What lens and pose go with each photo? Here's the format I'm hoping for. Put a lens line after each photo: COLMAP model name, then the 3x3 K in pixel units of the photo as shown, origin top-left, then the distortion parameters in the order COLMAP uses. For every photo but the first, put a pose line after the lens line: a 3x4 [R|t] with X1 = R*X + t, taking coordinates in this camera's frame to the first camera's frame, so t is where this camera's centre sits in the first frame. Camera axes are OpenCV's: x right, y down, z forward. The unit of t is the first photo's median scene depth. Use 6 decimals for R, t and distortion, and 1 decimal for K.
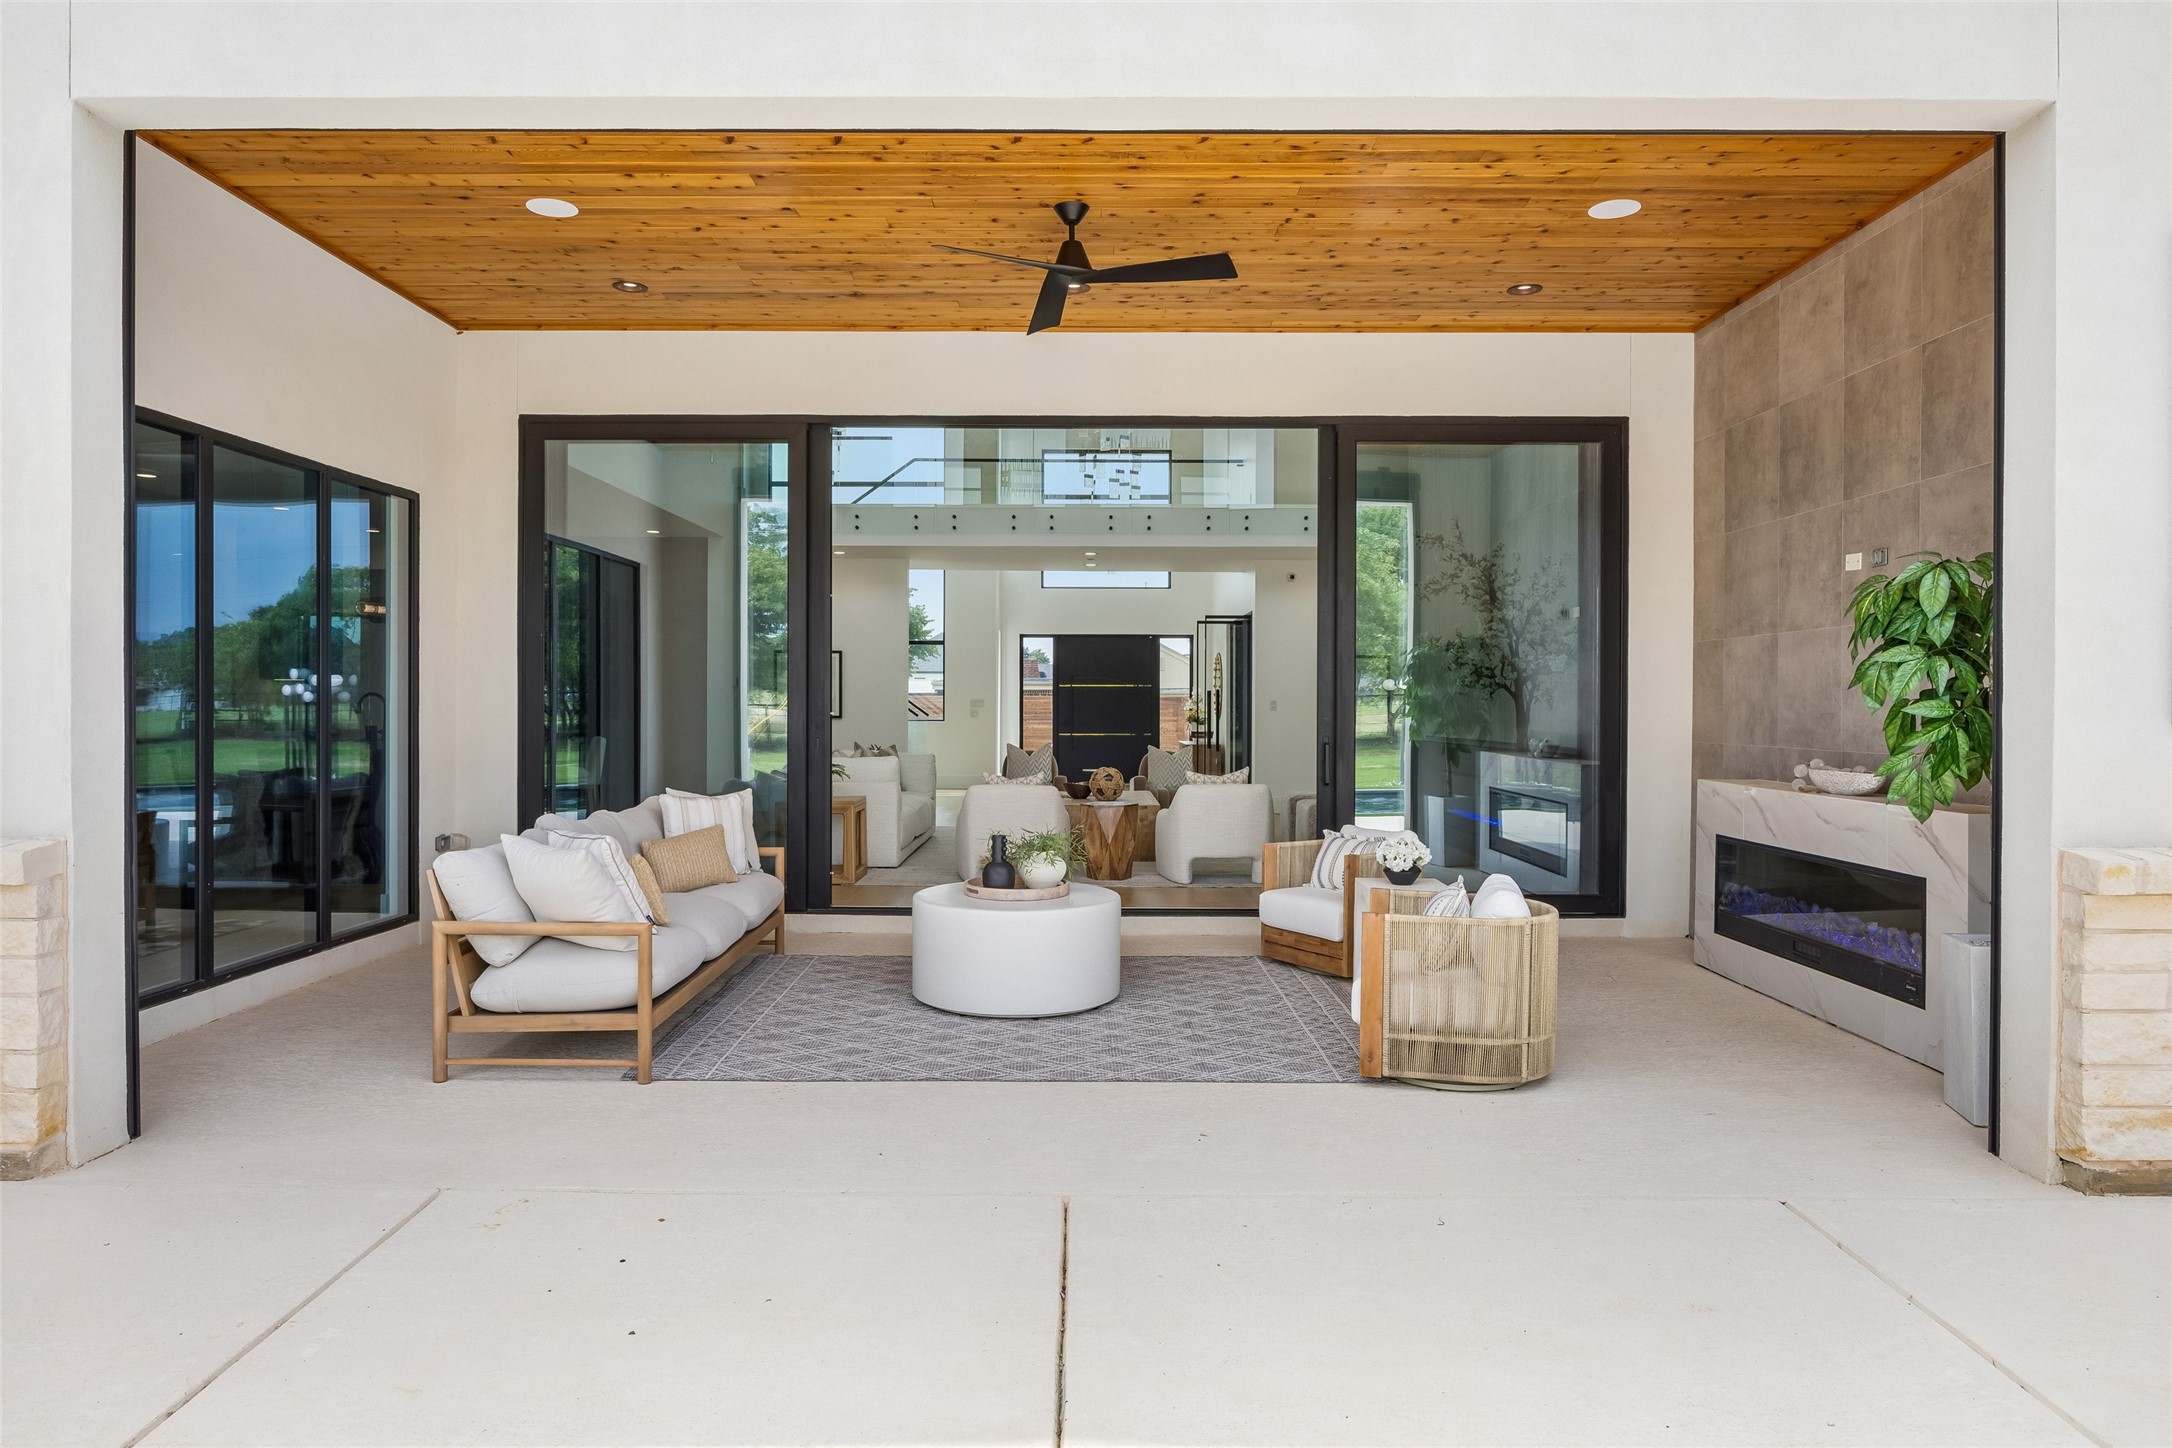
lens RADIAL K [[1347.7, 0, 1081.9], [0, 1347.7, 713.6], [0, 0, 1]] dist [0.002122, 0.000605]
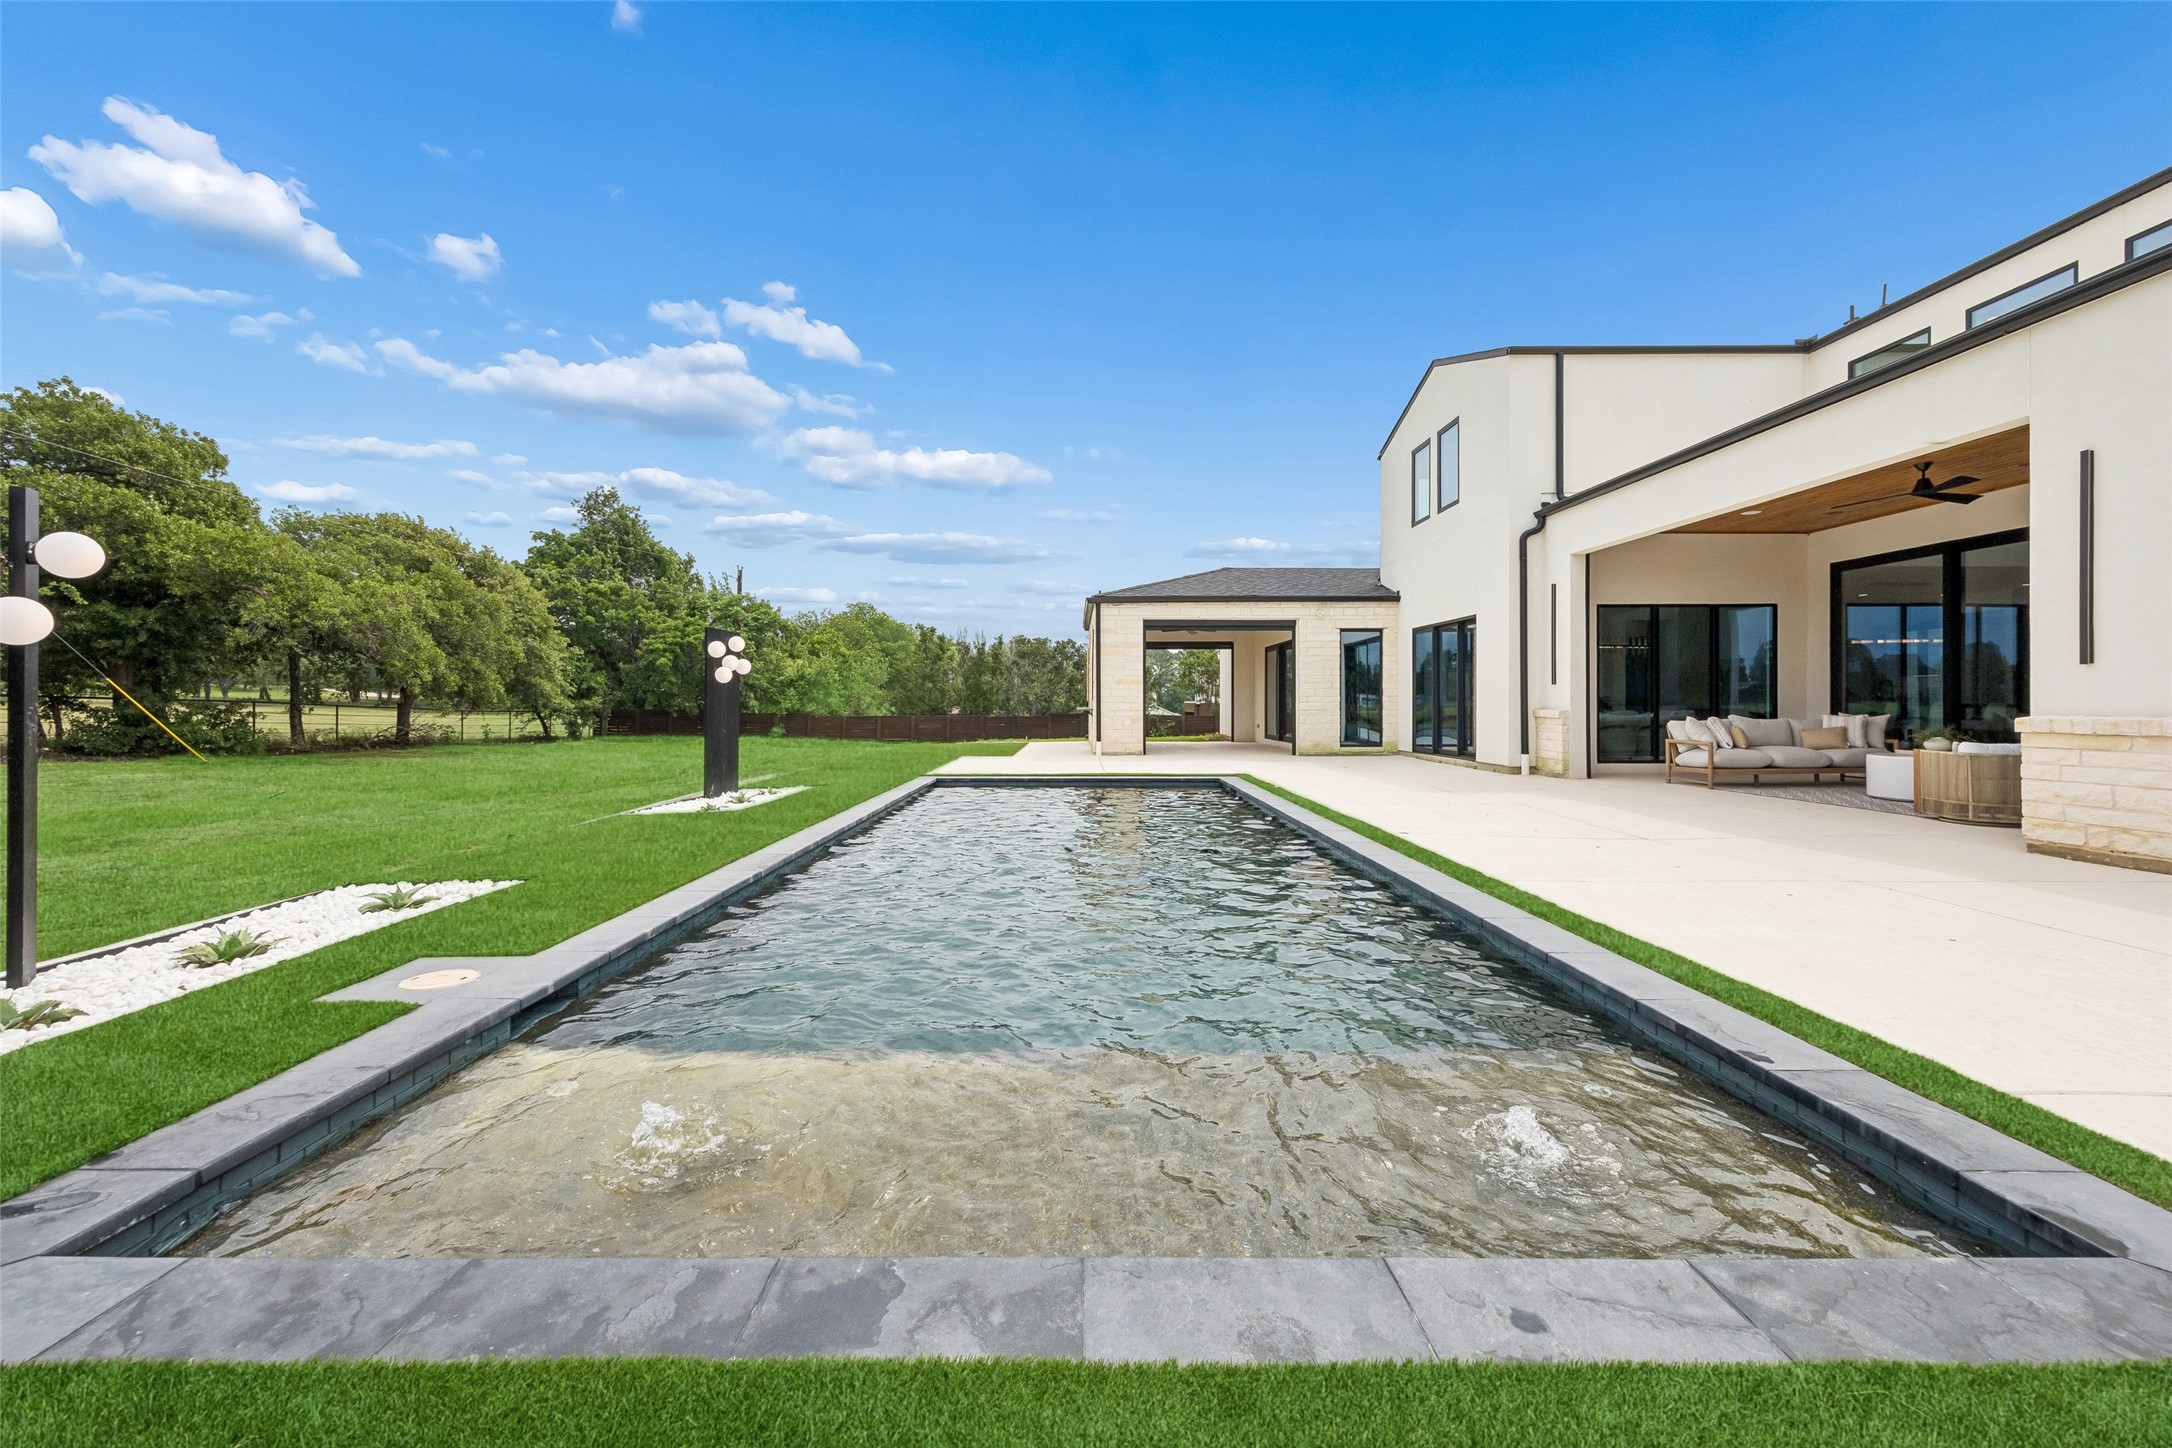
lens RADIAL K [[863.2, 0, 1067.6], [0, 863.2, 696.2], [0, 0, 1]] dist [-0.000216, 0.000010]
pose [[0.006751, -0.007627, -0.999948, 1.804710], [-0.015097, 0.999856, -0.007728, 0.081566], [0.999863, 0.015149, 0.006635, -0.614120]]
